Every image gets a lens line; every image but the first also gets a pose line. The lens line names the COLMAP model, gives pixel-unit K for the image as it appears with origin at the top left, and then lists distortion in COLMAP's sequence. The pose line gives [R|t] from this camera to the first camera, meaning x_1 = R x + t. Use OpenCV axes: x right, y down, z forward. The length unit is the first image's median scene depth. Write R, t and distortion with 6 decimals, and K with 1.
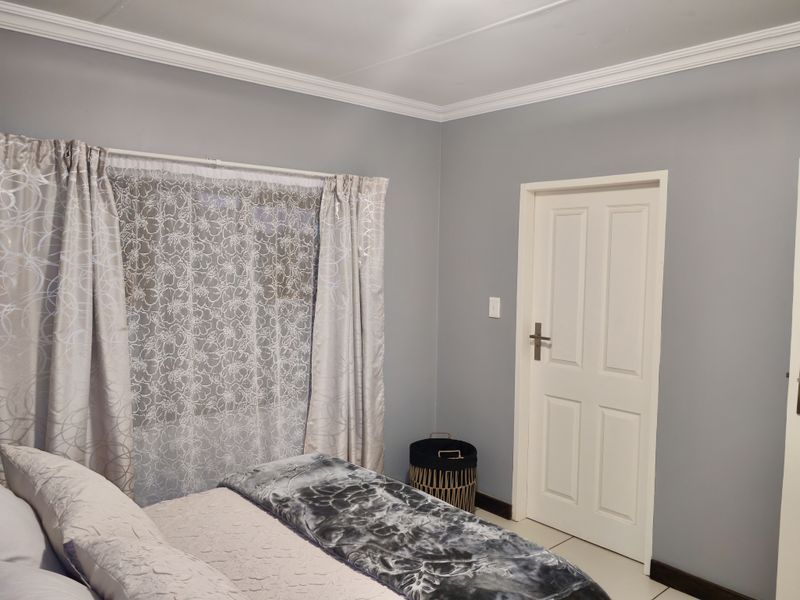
lens RADIAL K [[624.9, 0, 375.2], [0, 624.9, 297.1], [0, 0, 1]] dist [0.007033, 0.001984]
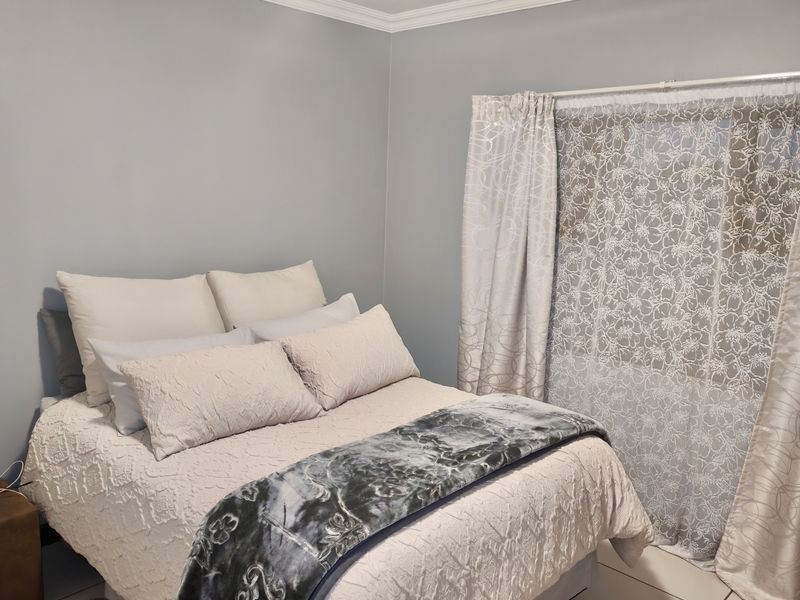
lens RADIAL K [[624.9, 0, 375.2], [0, 624.9, 297.1], [0, 0, 1]] dist [0.007033, 0.001984]
pose [[0.069414, 0.171119, -0.982802, 0.656354], [-0.098263, 0.981560, 0.163963, -0.028077], [0.992737, 0.085192, 0.084948, 0.565357]]
